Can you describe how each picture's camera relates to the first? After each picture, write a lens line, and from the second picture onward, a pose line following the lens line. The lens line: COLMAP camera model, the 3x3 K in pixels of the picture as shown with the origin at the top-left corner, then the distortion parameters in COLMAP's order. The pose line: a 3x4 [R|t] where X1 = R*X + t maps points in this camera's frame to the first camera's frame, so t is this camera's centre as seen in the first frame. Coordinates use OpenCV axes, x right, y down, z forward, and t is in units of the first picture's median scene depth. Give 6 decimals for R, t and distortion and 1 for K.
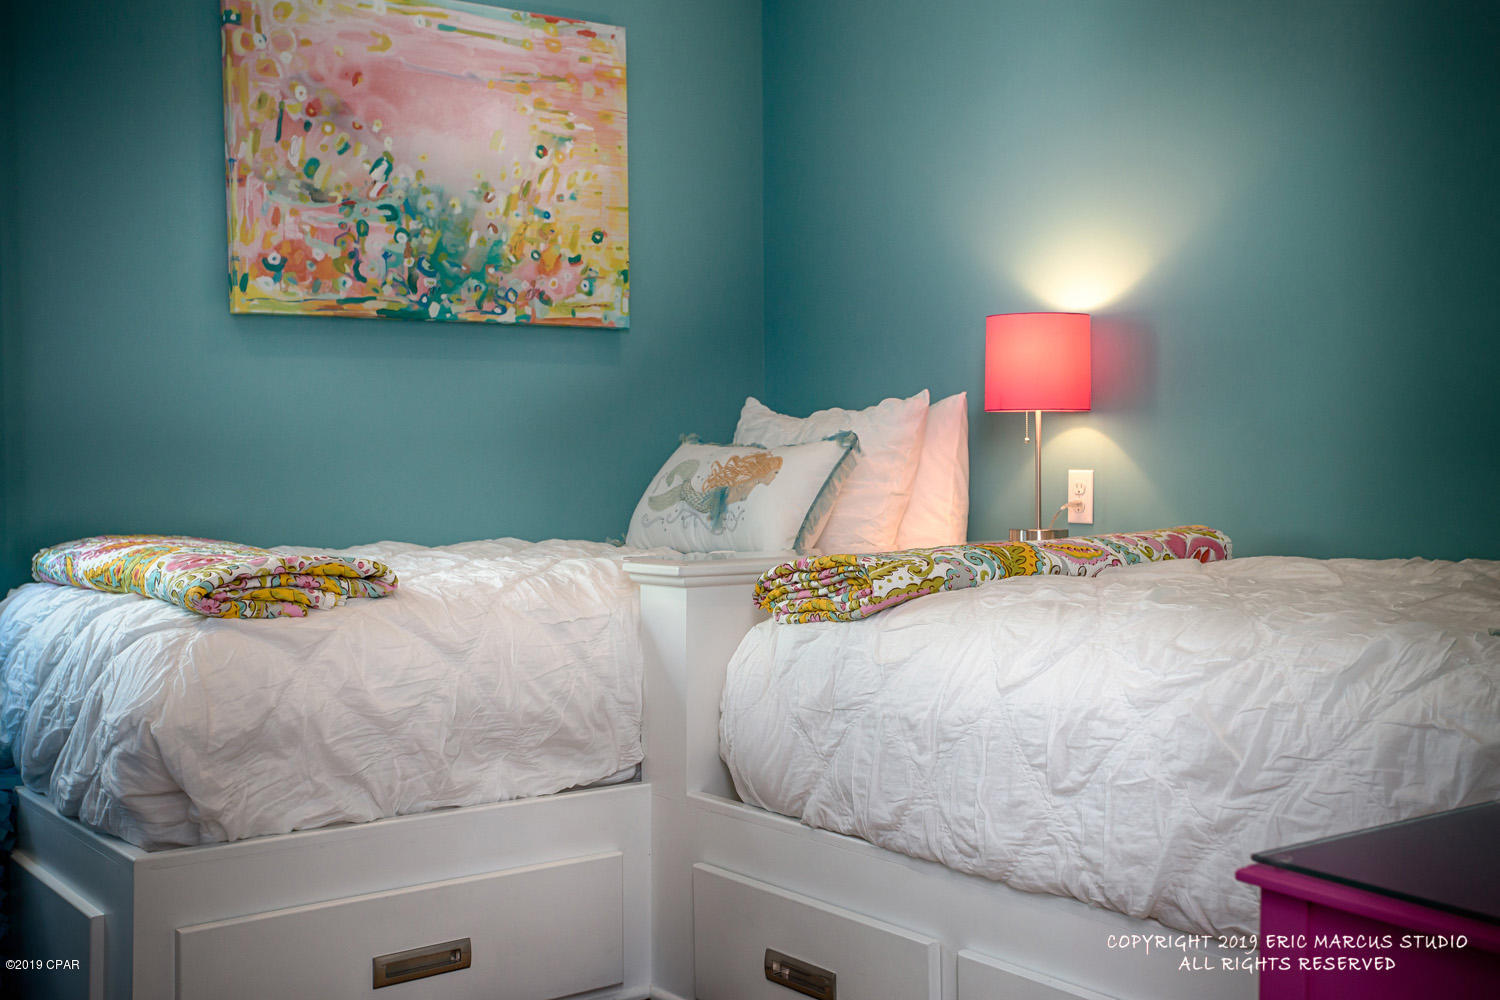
lens RADIAL K [[1620.7, 0, 748.3], [0, 1620.7, 496.6], [0, 0, 1]] dist [0.036448, 0.000000]
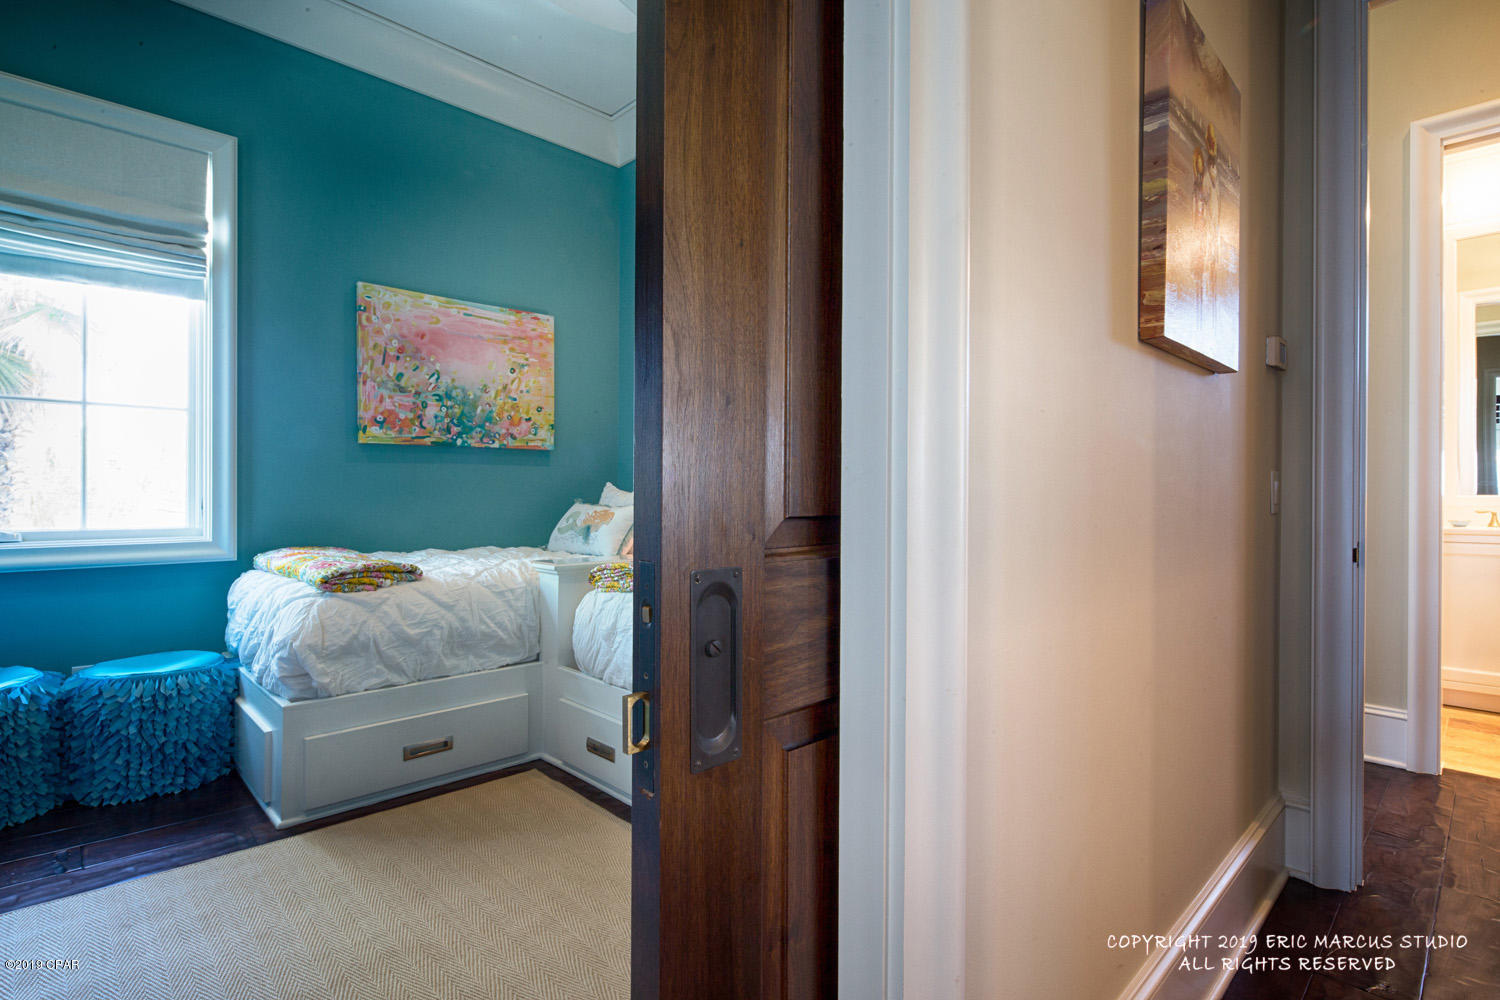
lens RADIAL K [[726.6, 0, 748.1], [0, 726.6, 495.8], [0, 0, 1]] dist [0.002947, -0.003844]
pose [[0.991251, 0.012433, 0.131403, 0.071248], [-0.010410, 0.999817, -0.016066, -0.032762], [-0.131579, 0.014558, 0.991199, -0.027081]]
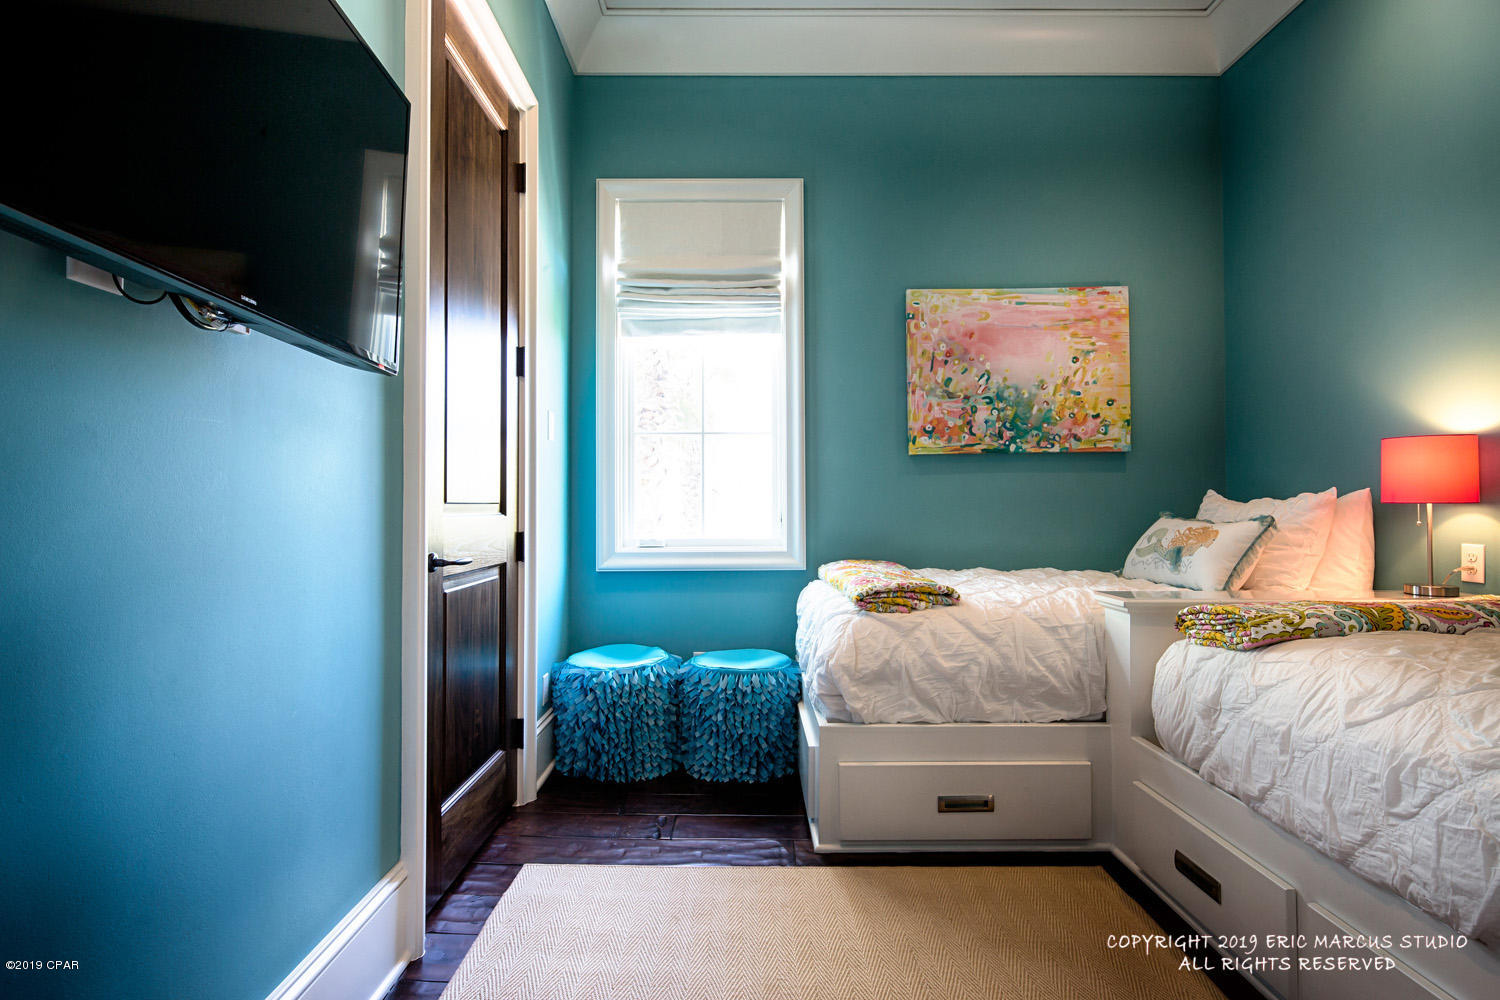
lens RADIAL K [[726.6, 0, 749.6], [0, 726.6, 493.5], [0, 0, 1]] dist [0.002947, -0.003844]
pose [[0.805959, -0.005456, -0.591946, 0.073240], [-0.014123, 0.999496, -0.028441, -0.033681], [0.591803, 0.031282, 0.805475, 0.124387]]
